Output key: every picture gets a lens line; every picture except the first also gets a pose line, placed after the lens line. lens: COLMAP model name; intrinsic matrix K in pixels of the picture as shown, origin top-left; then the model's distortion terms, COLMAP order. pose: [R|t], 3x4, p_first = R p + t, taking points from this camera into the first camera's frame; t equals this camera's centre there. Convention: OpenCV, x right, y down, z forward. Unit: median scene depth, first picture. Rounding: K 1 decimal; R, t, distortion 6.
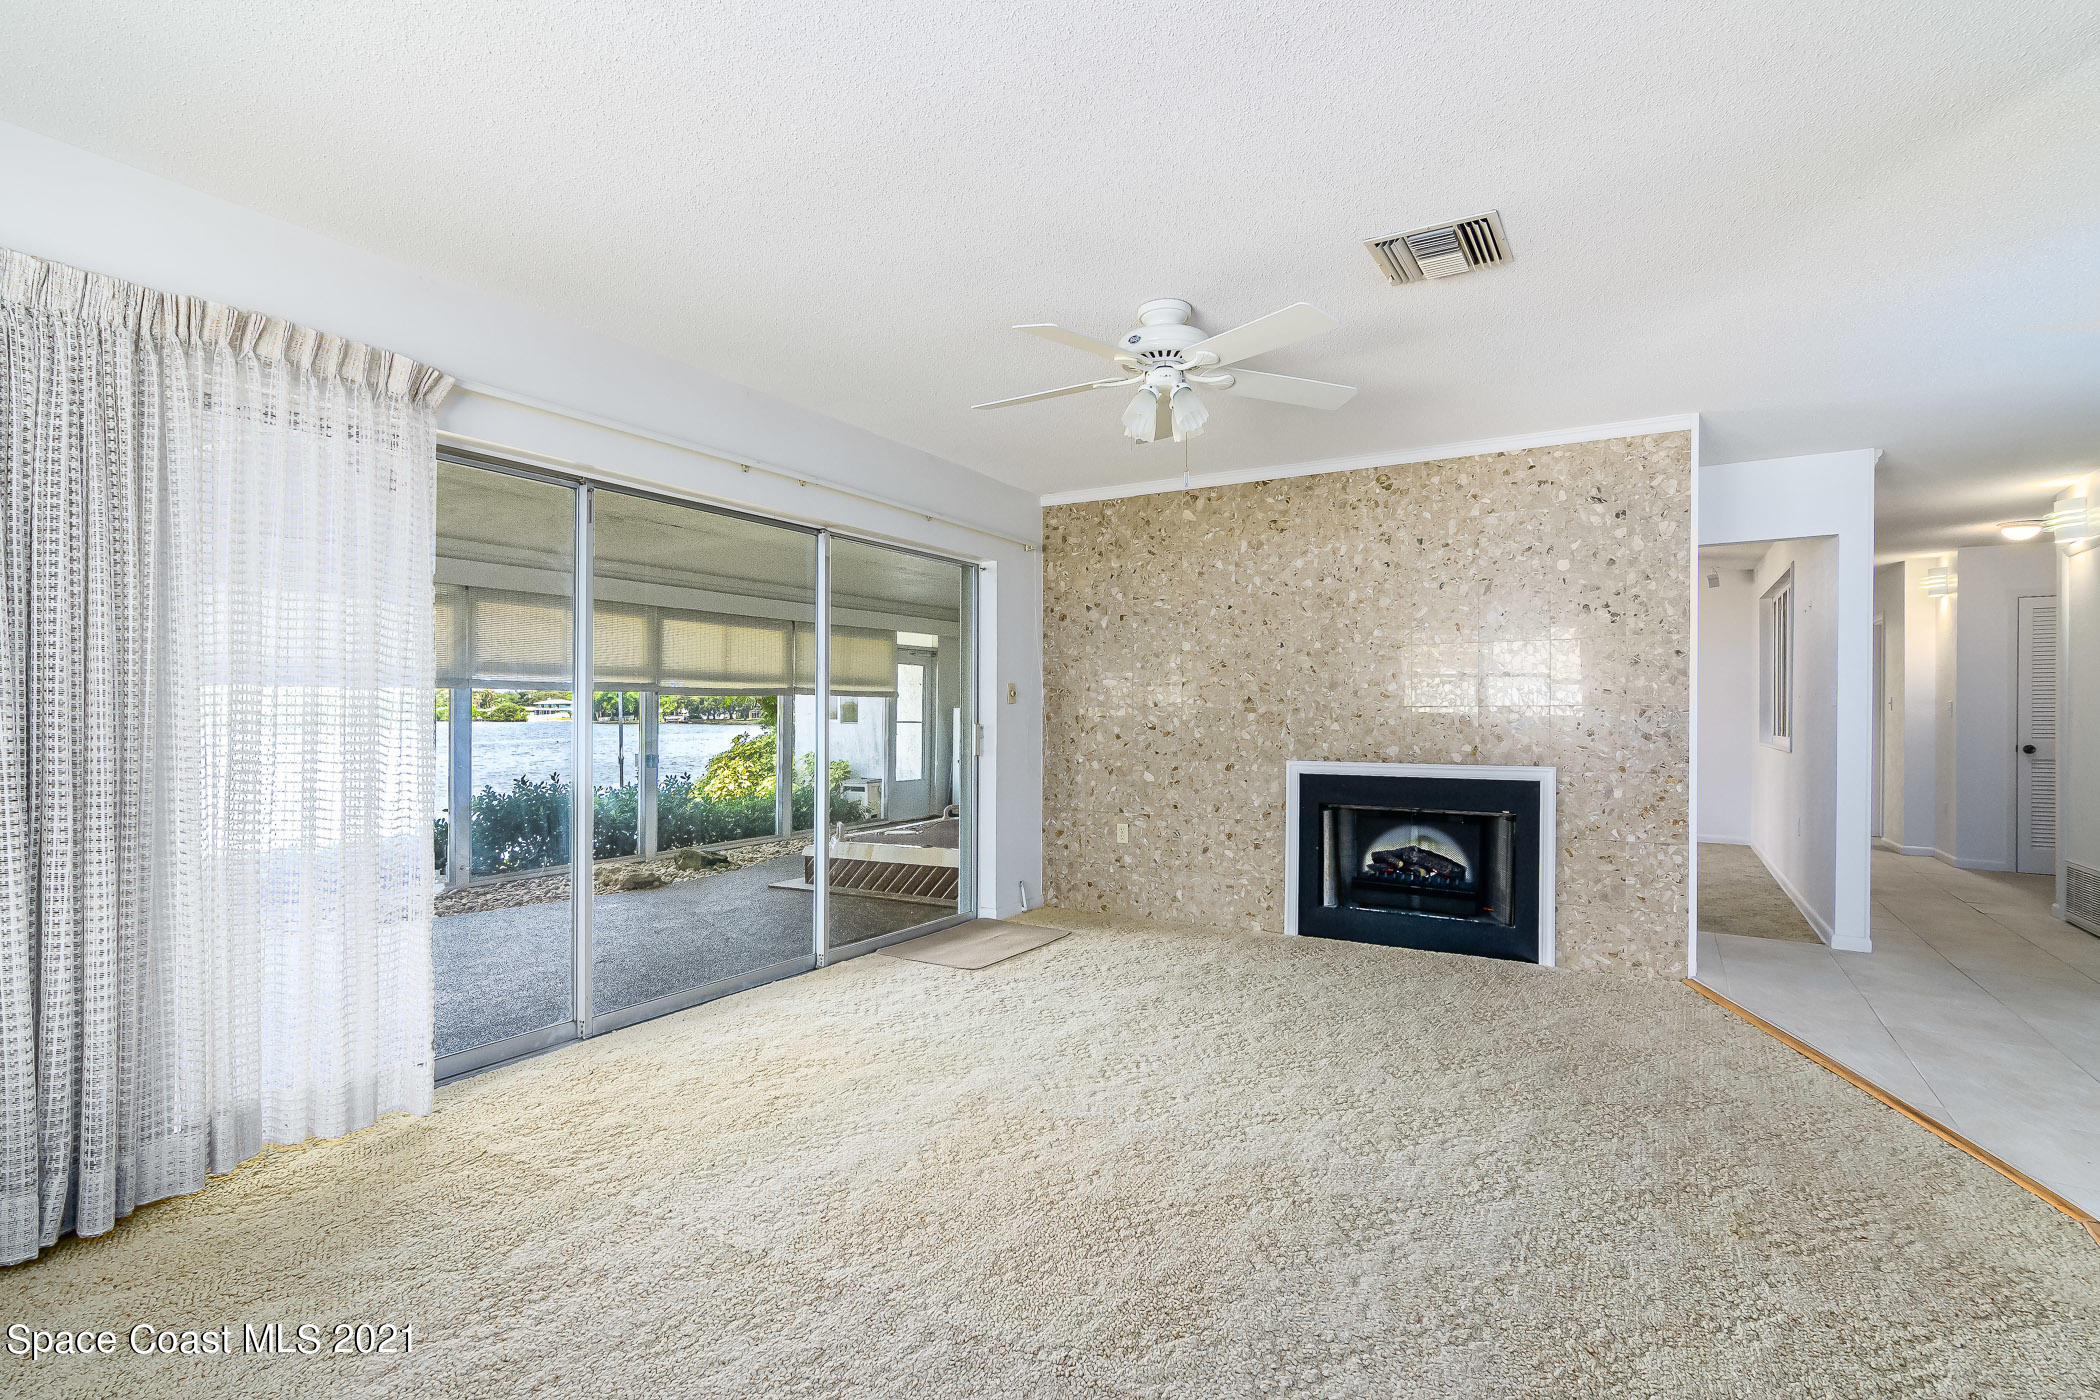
lens RADIAL K [[1013.1, 0, 1050.5], [0, 1013.1, 707.5], [0, 0, 1]] dist [0.005673, -0.000915]
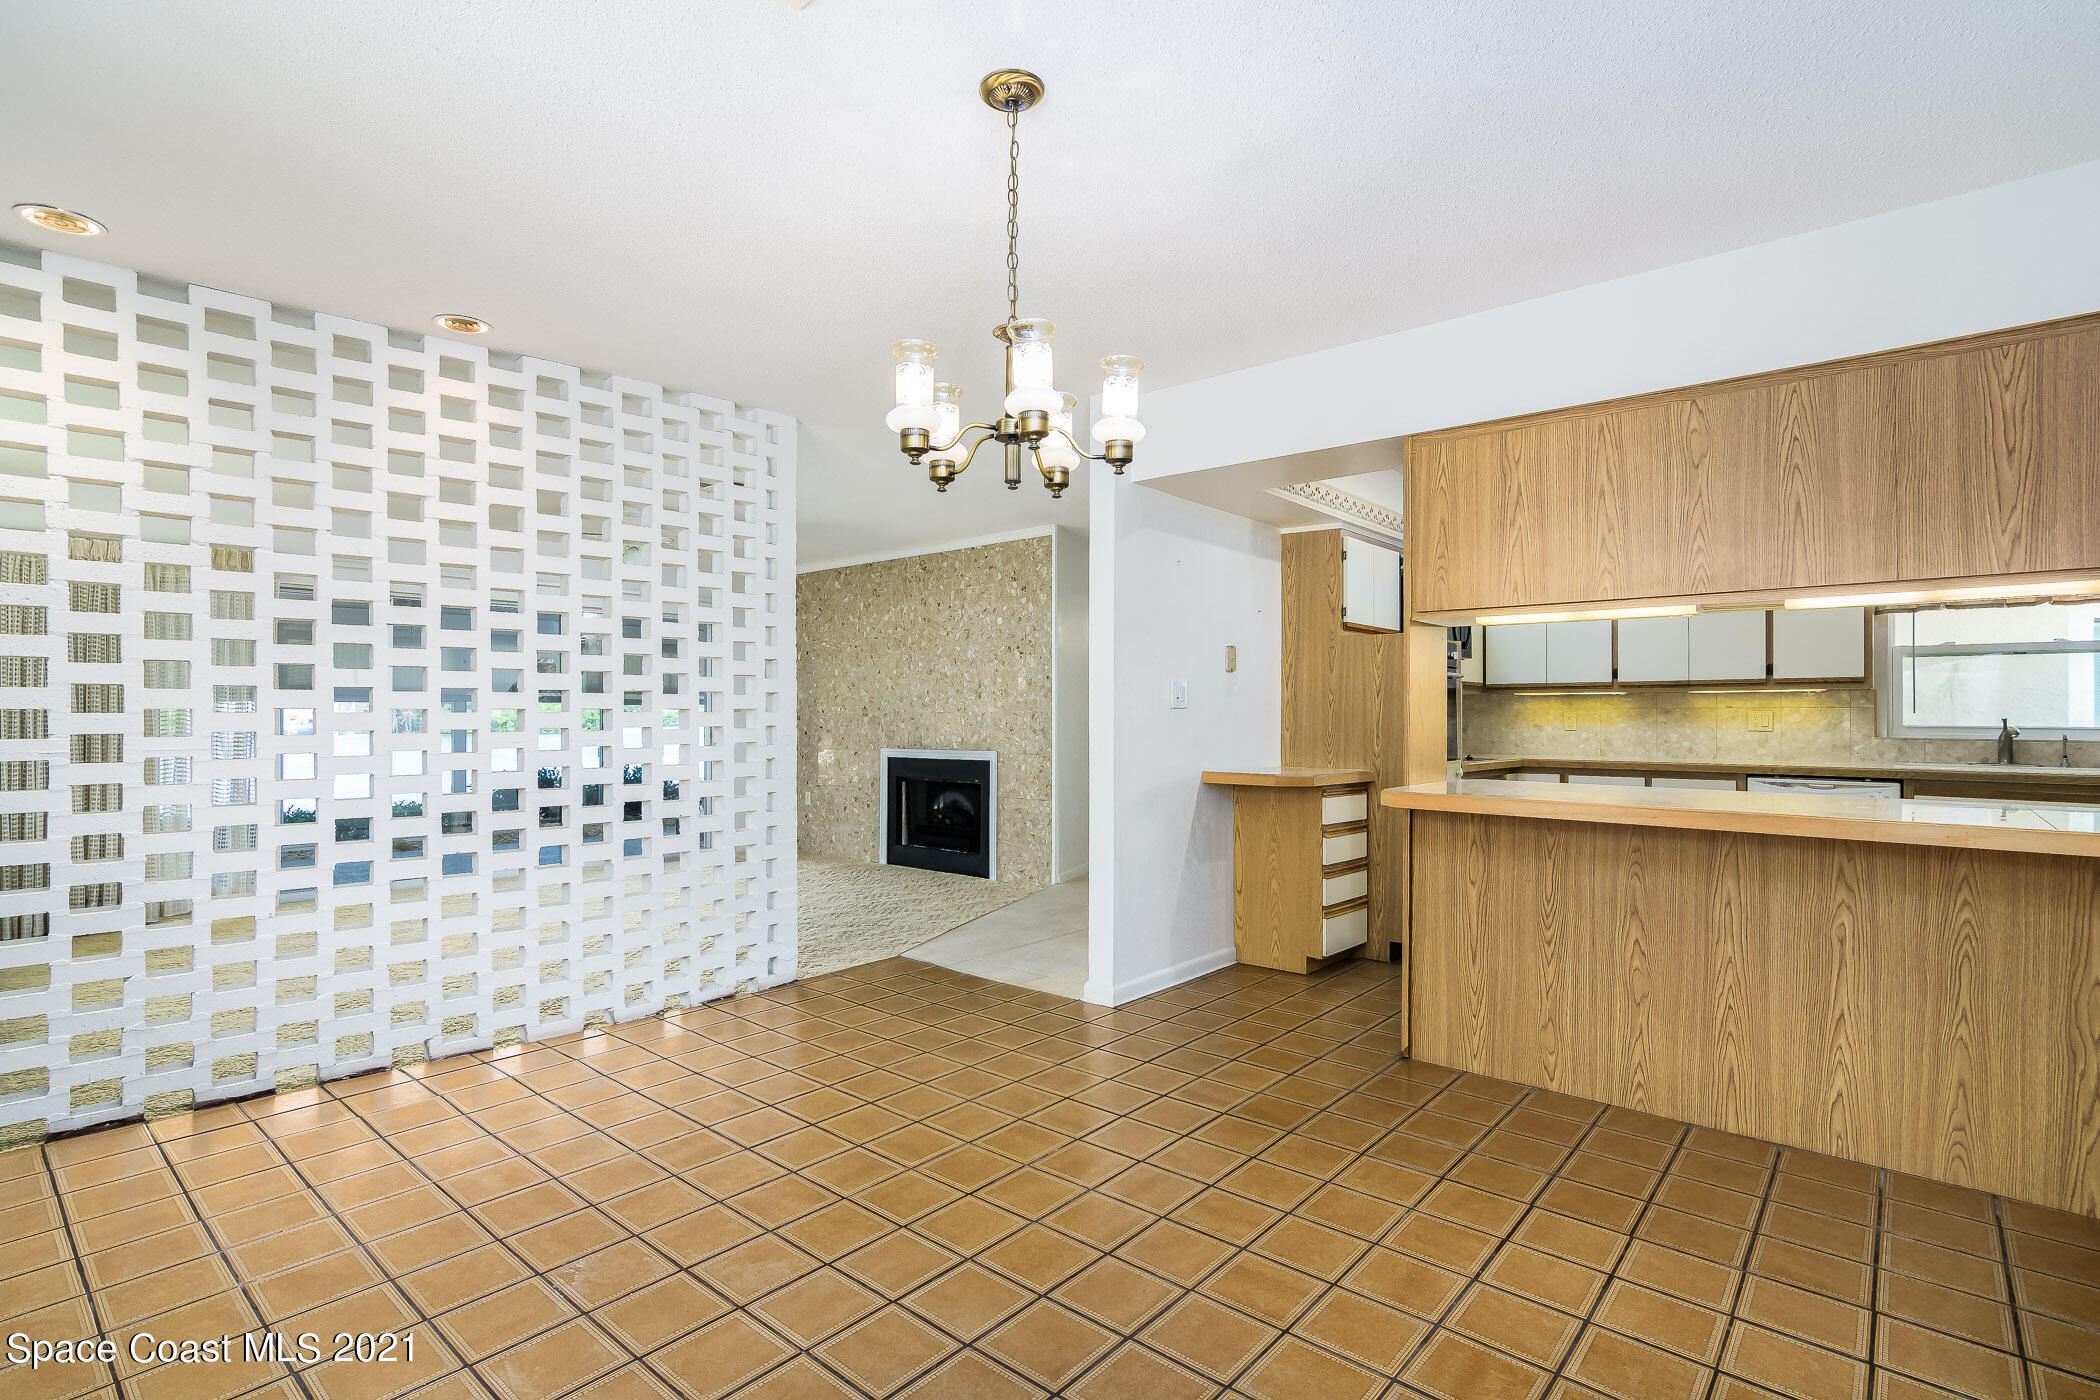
lens RADIAL K [[1013.1, 0, 1051.3], [0, 1013.1, 707.3], [0, 0, 1]] dist [0.005673, -0.000915]
pose [[0.984717, -0.004764, -0.174097, 0.782892], [0.004181, 0.999984, -0.003714, -0.002128], [0.174112, 0.002929, 0.984722, -0.465885]]
